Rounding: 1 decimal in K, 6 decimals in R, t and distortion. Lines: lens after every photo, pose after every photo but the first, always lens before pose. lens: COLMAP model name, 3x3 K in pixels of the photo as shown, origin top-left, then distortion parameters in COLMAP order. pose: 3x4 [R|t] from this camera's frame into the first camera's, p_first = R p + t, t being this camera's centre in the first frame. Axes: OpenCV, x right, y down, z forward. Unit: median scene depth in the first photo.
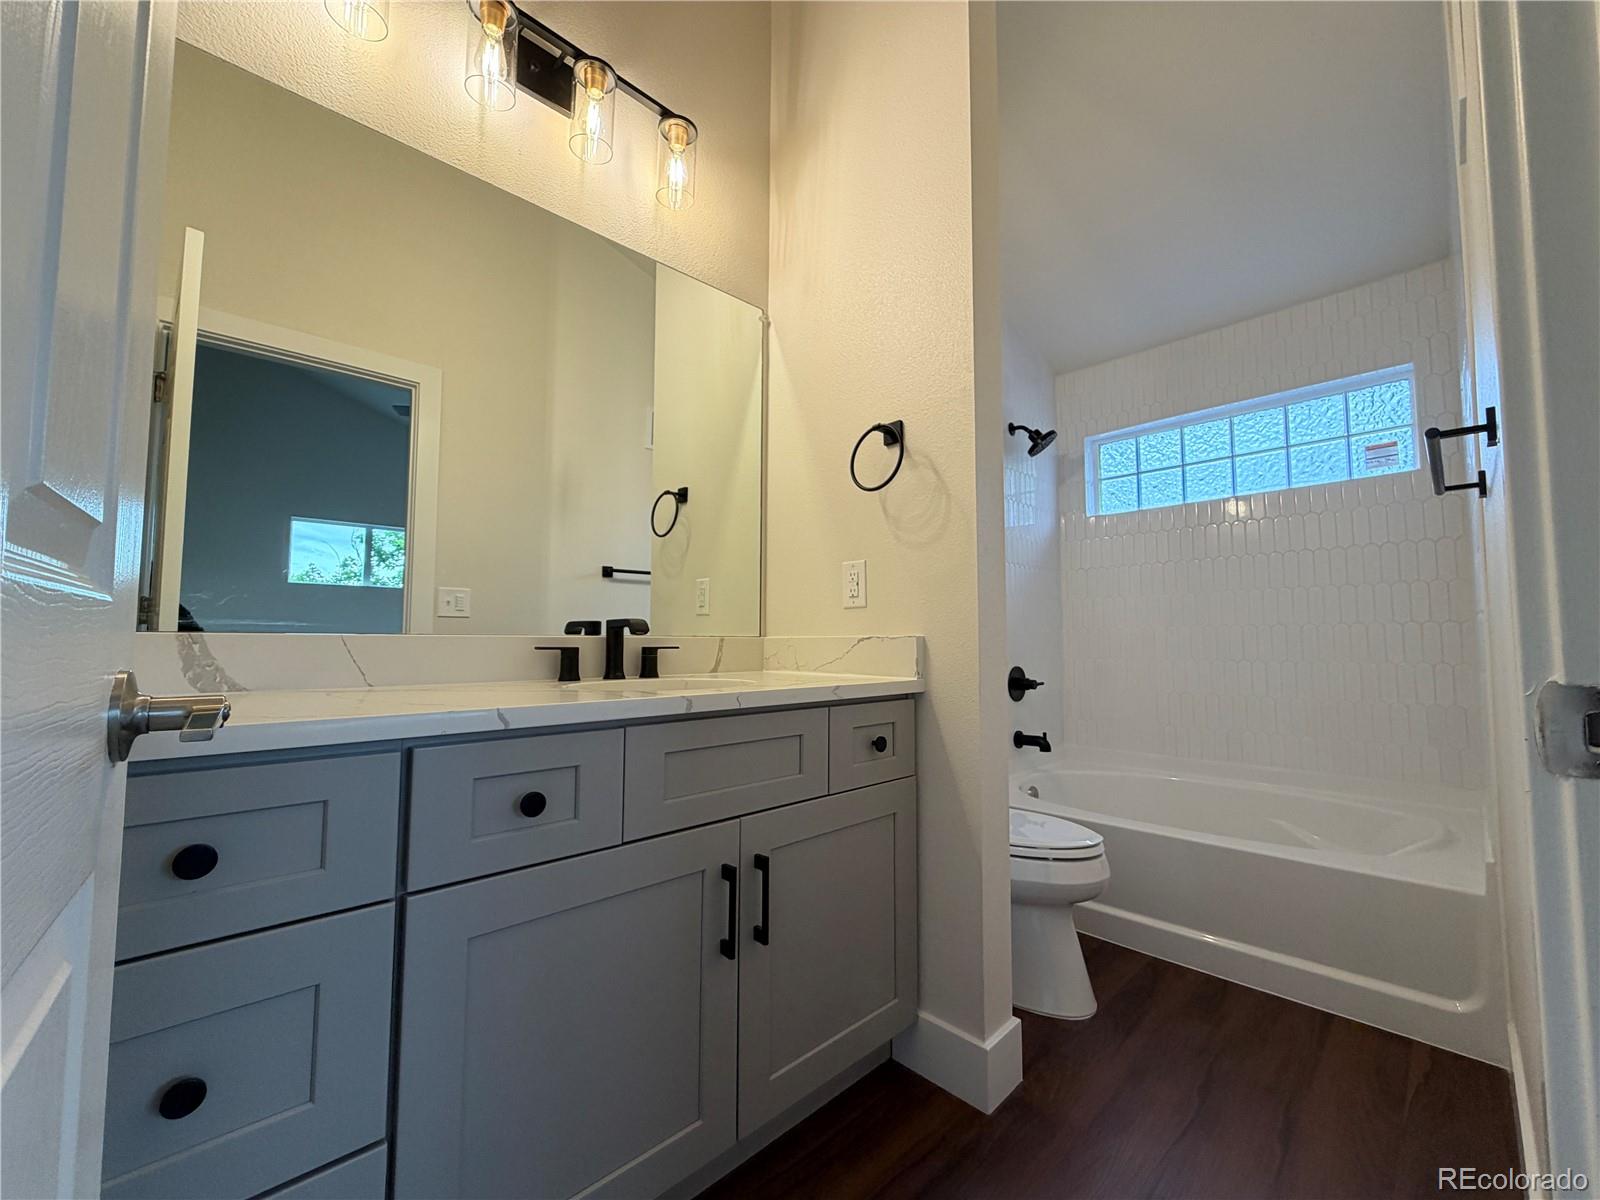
lens RADIAL K [[640.6, 0, 795.1], [0, 640.6, 594.6], [0, 0, 1]] dist [0.000491, -0.000574]
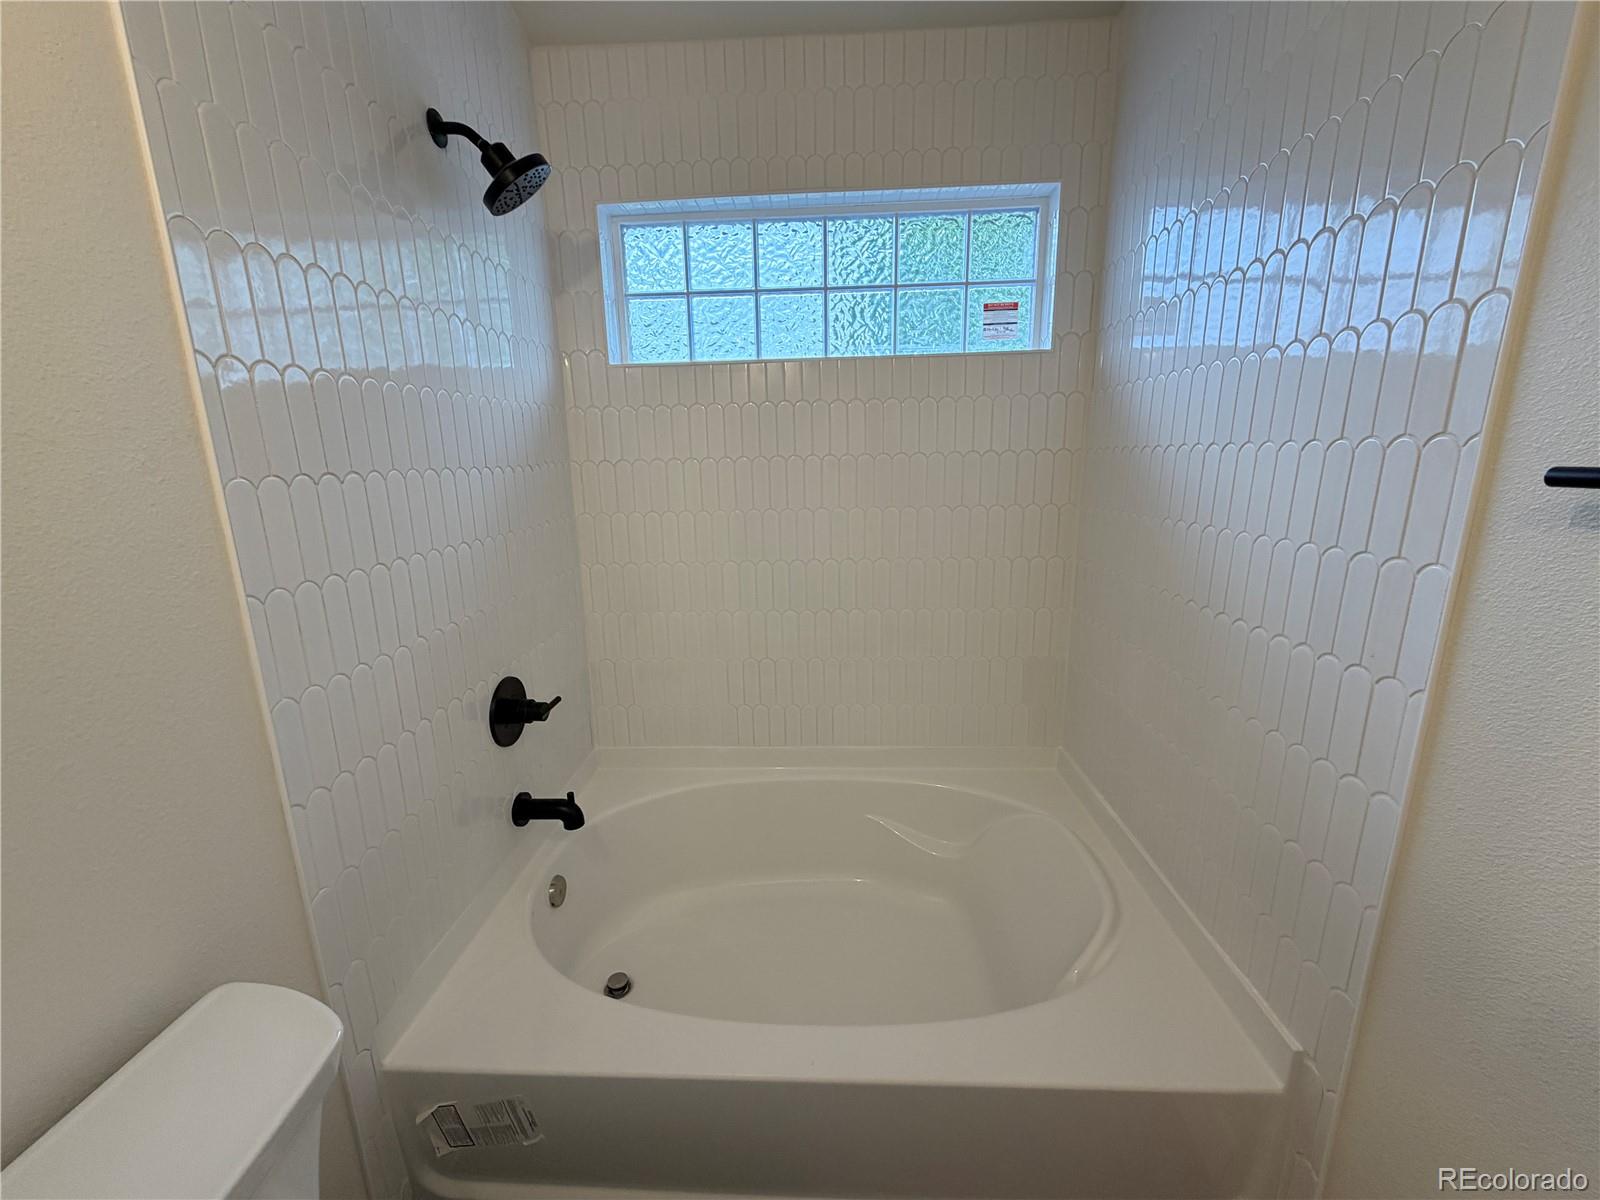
lens RADIAL K [[640.6, 0, 804.3], [0, 640.6, 606.2], [0, 0, 1]] dist [0.000491, -0.000574]
pose [[0.726306, -0.165754, 0.667087, 0.185113], [-0.029652, 0.962031, 0.271325, -0.081977], [-0.686732, -0.216846, 0.693814, 0.488315]]
